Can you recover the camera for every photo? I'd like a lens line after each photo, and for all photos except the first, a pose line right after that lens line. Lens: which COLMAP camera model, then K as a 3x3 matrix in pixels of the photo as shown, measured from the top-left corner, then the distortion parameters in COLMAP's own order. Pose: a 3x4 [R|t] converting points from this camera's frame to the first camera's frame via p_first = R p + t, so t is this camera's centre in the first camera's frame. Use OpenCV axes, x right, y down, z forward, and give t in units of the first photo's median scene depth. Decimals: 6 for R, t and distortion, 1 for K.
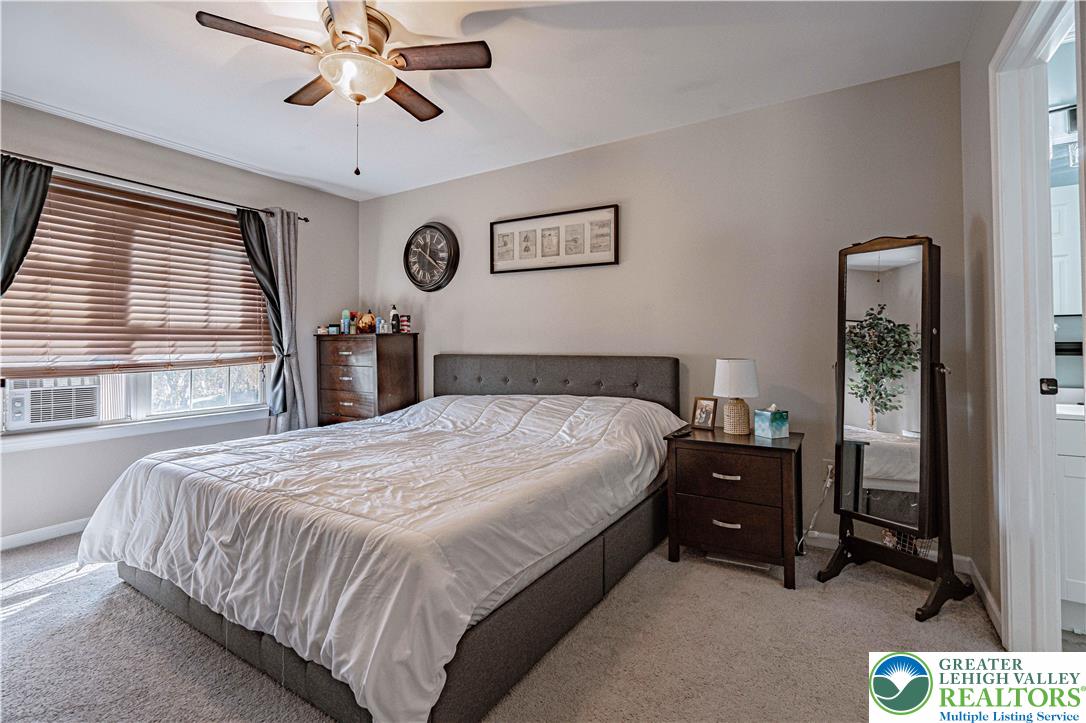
lens RADIAL K [[497.1, 0, 546.1], [0, 497.1, 357.6], [0, 0, 1]] dist [-0.002214, 0.000280]
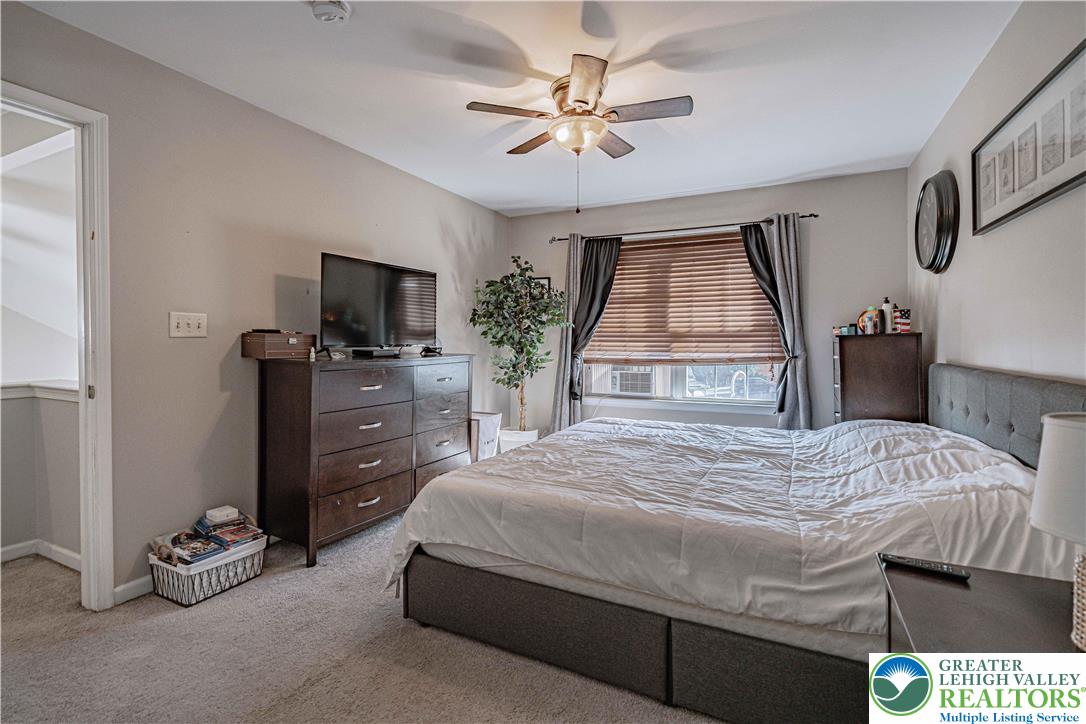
lens RADIAL K [[497.1, 0, 546.1], [0, 497.1, 358.1], [0, 0, 1]] dist [-0.002214, 0.000280]
pose [[0.102860, 0.038365, -0.993956, 0.506551], [-0.027259, 0.998989, 0.035738, -0.029220], [0.994322, 0.023419, 0.103801, 0.474529]]
